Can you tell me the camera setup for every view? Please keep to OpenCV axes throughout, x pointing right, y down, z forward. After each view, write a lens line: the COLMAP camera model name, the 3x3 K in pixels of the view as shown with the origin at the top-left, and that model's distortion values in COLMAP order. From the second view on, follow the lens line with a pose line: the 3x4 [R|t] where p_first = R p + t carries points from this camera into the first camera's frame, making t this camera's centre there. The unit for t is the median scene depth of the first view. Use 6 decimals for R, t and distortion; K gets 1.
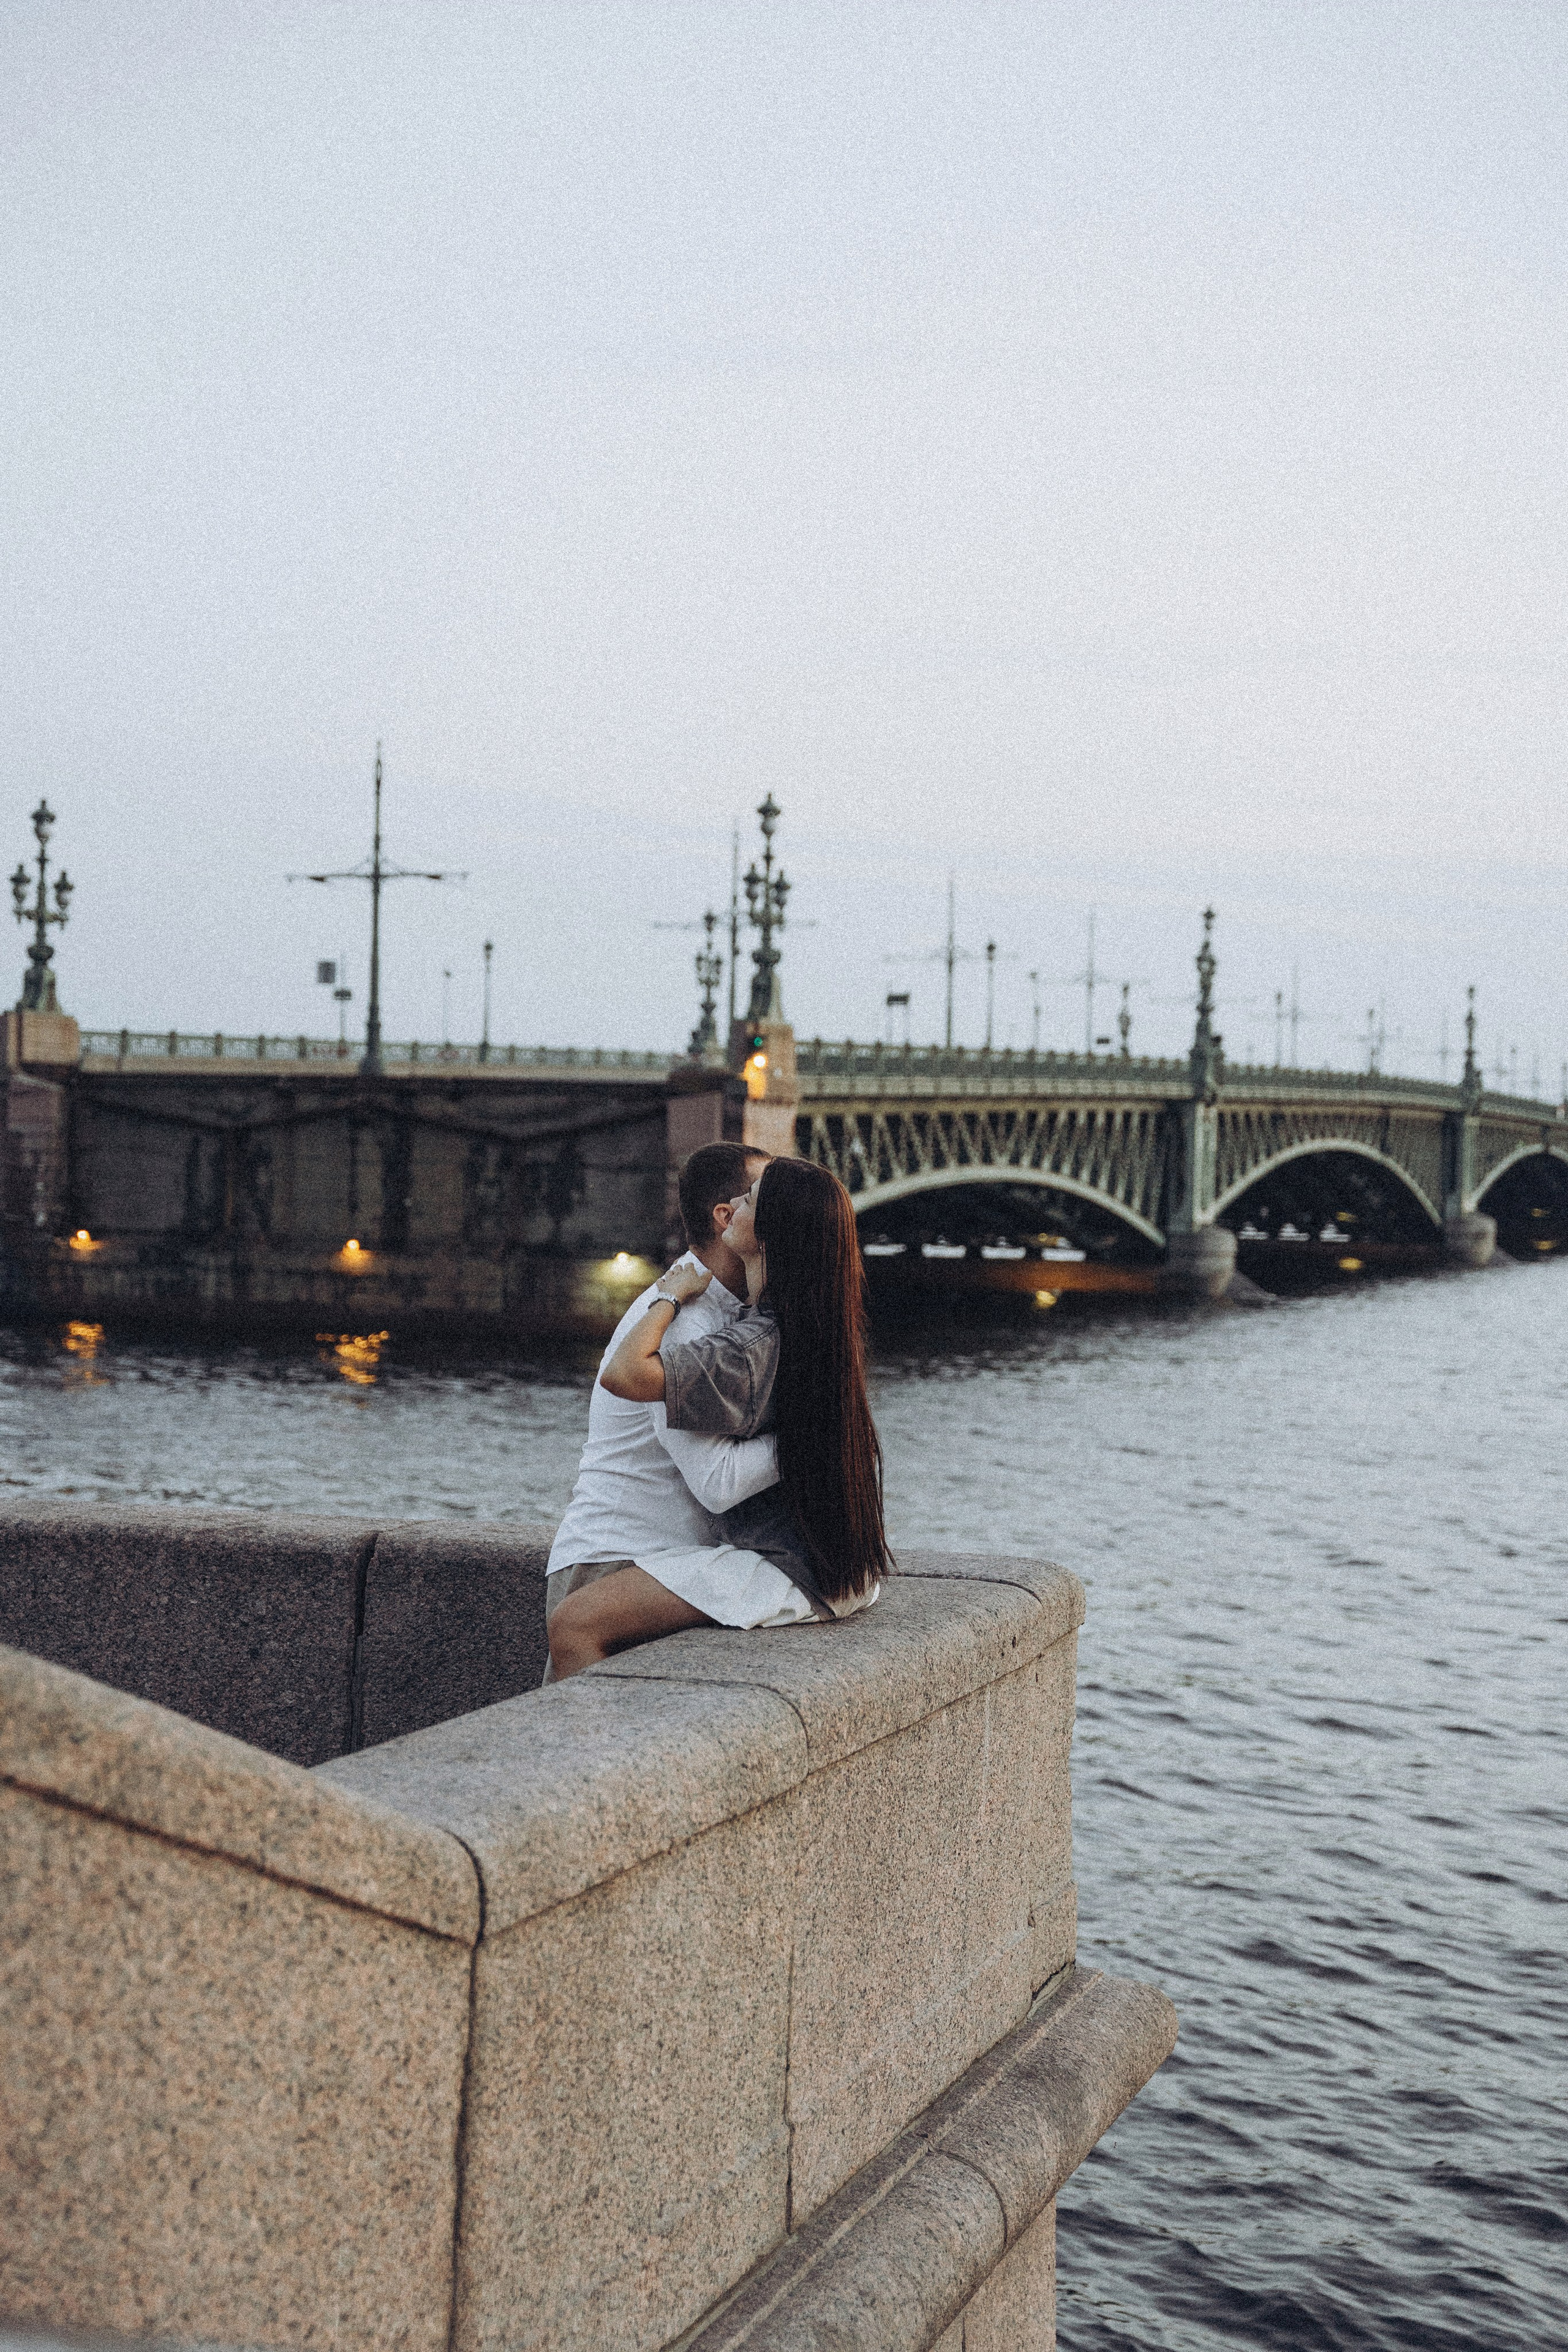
lens RADIAL K [[3348.1, 0, 787.9], [0, 3348.1, 1193.7], [0, 0, 1]] dist [0.167236, -0.034295]
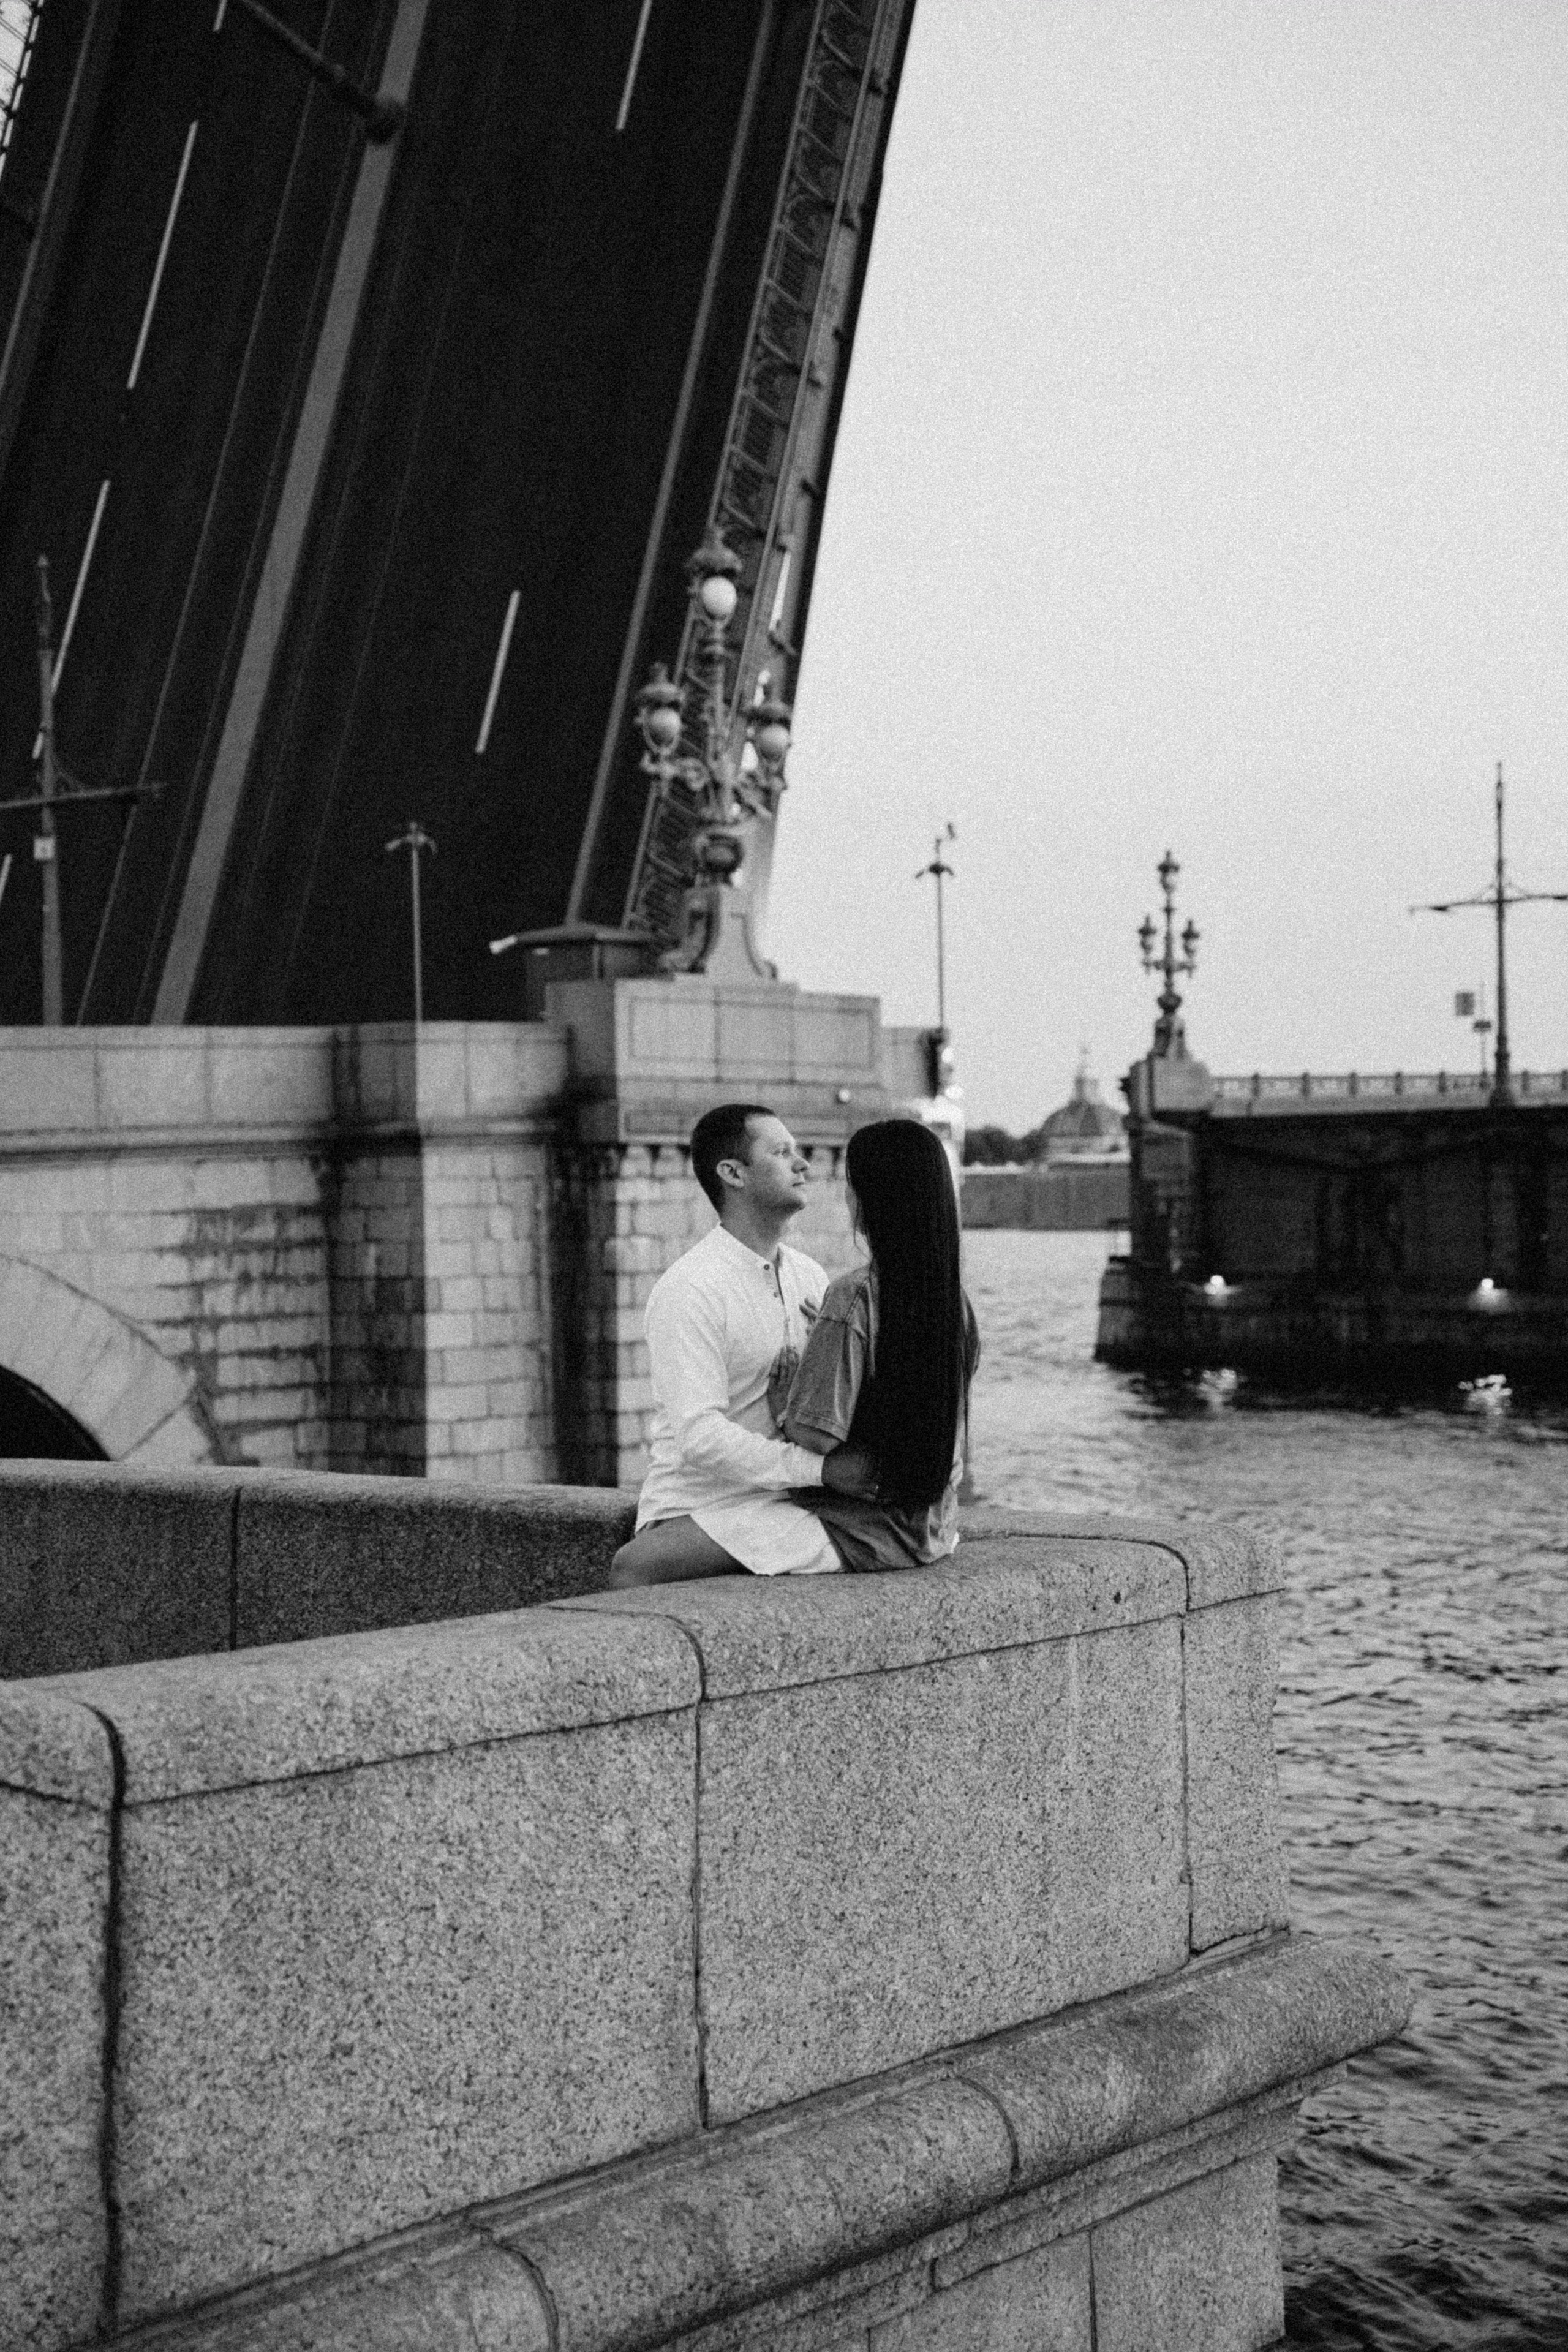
lens RADIAL K [[3421.6, 0, 773.4], [0, 3421.6, 1172.0], [0, 0, 1]] dist [0.146968, -0.098077]
pose [[0.937072, -0.039428, -0.346902, 0.022666], [0.032573, 0.999142, -0.025573, 0.001876], [0.347613, 0.012664, 0.937553, -0.000889]]
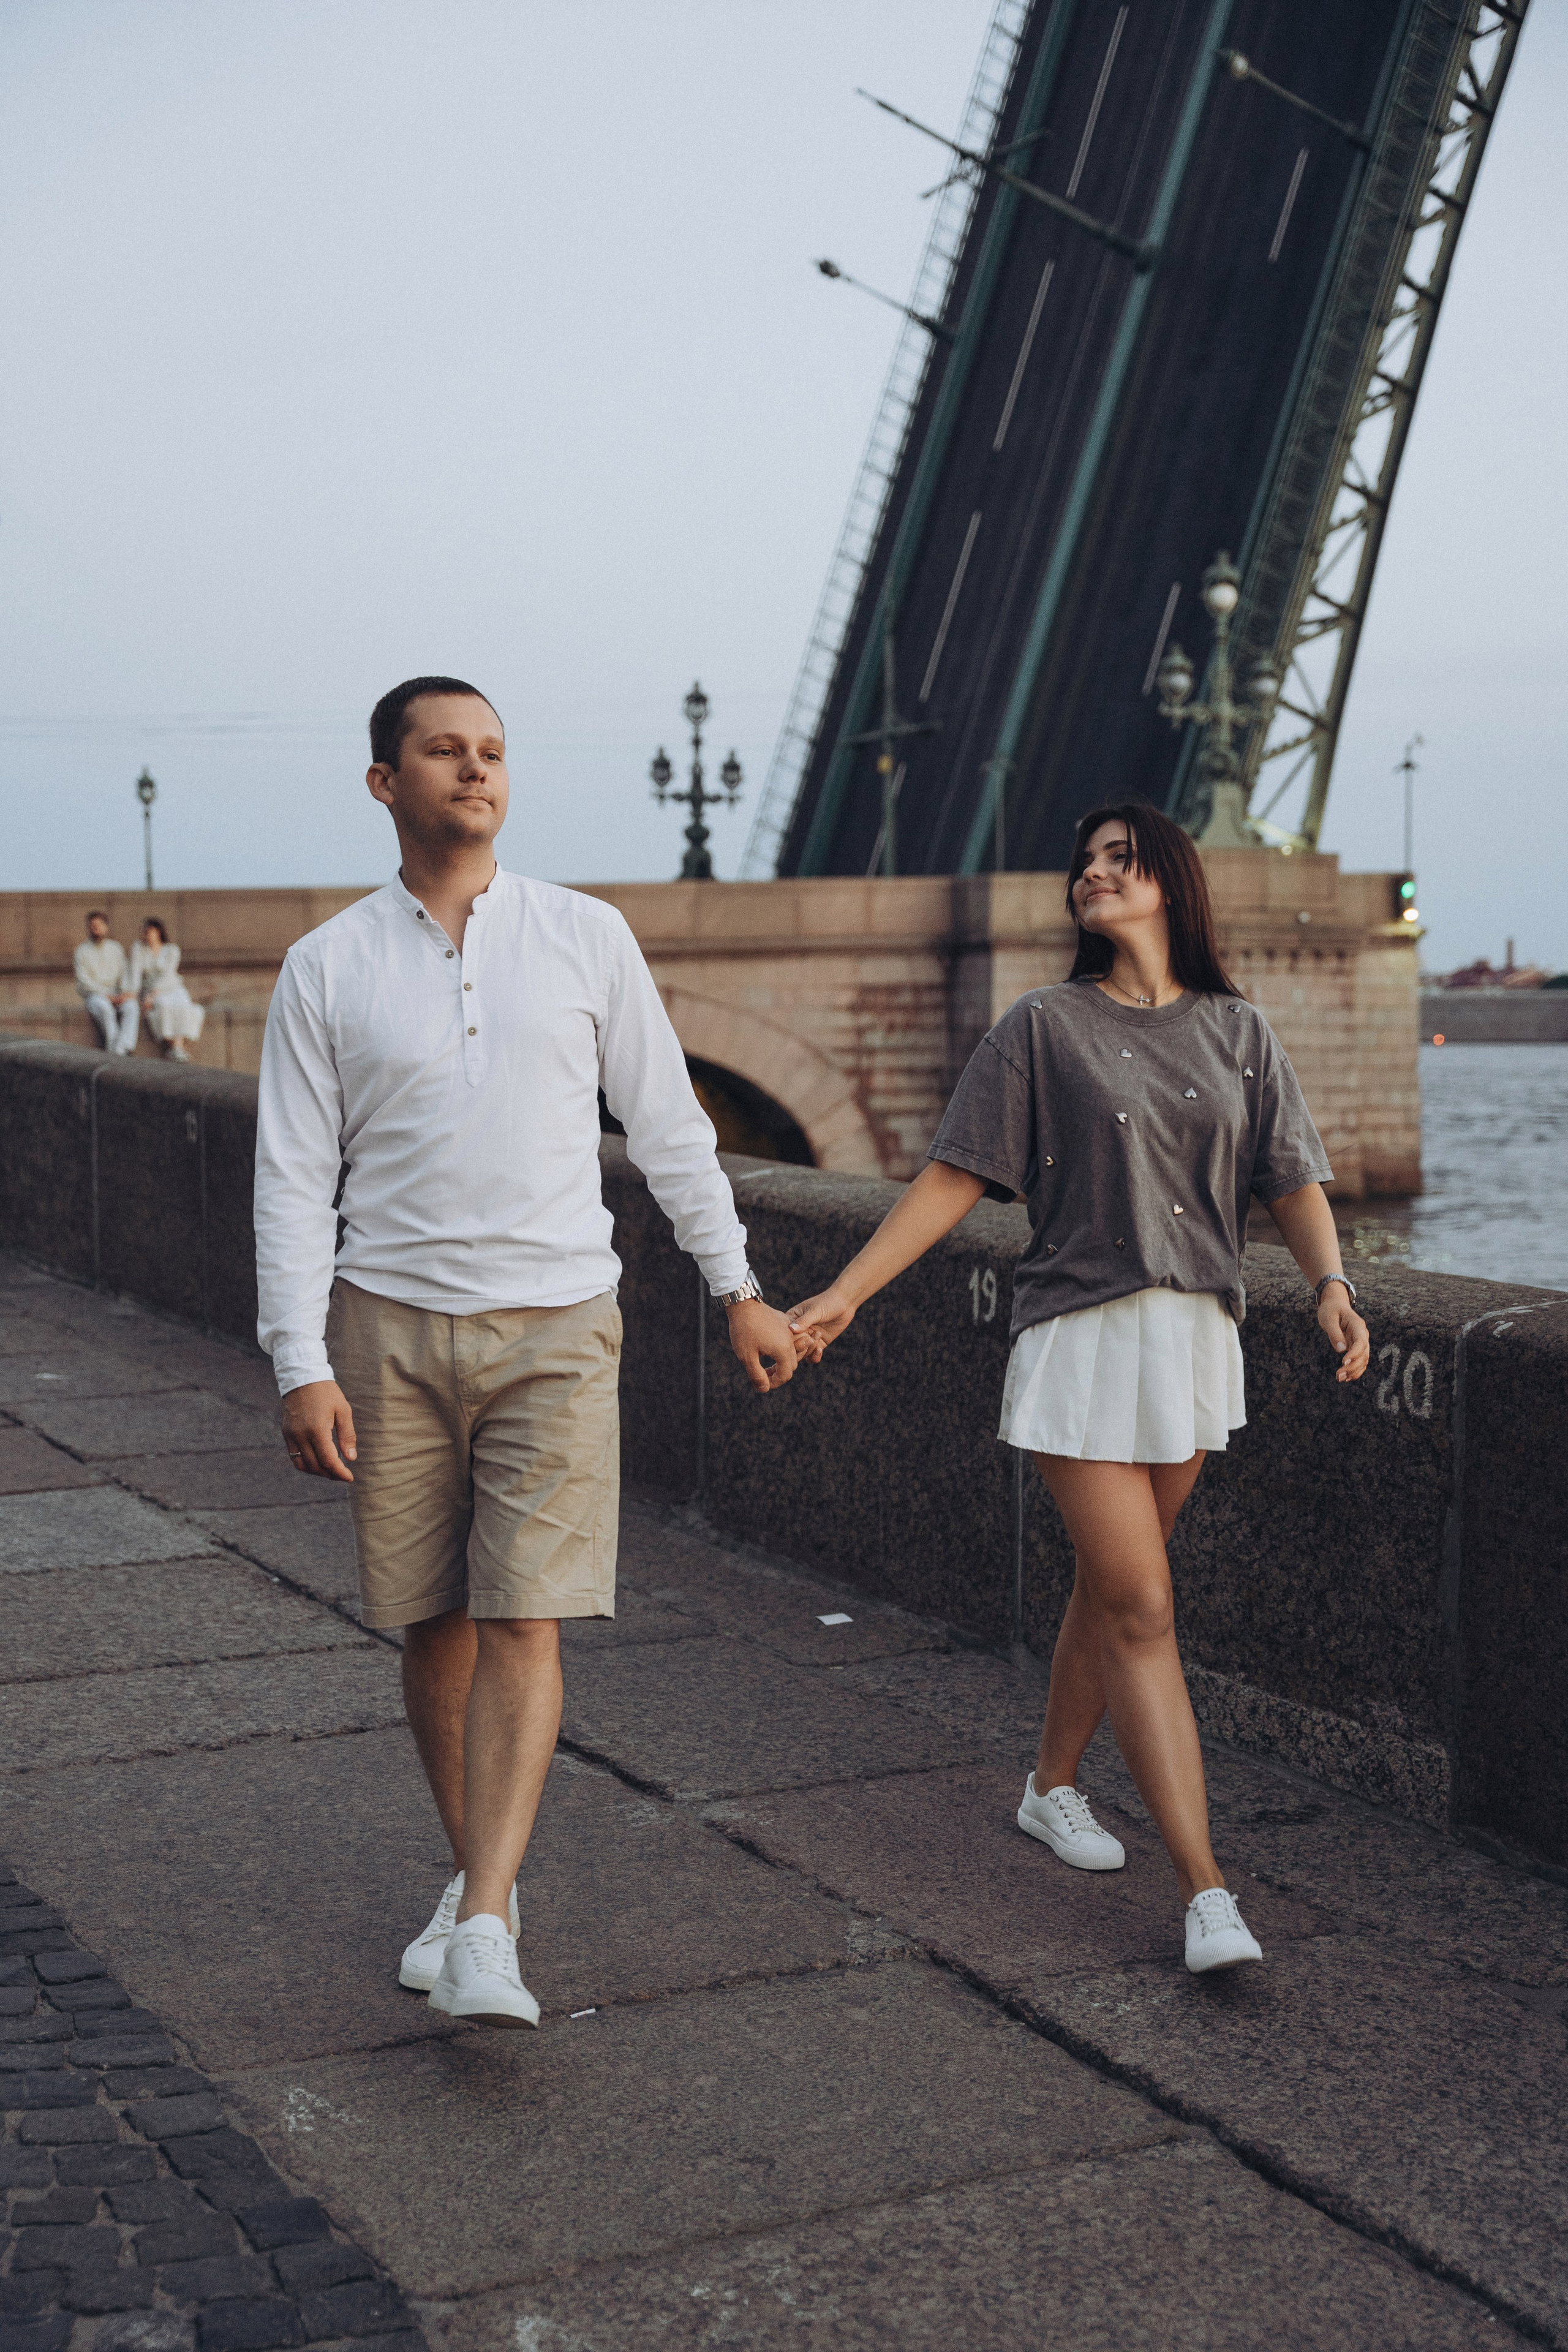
lens RADIAL K [[2980.0, 0, 791.0], [0, 2980.0, 1175.0], [0, 0, 1]] dist [0.064779, 0.448036]
pose [[0.725902, 0.009788, -0.687728, 0.248712], [0.011852, 0.999572, 0.026736, 0.017592], [0.687696, -0.027559, 0.725476, -0.104615]]
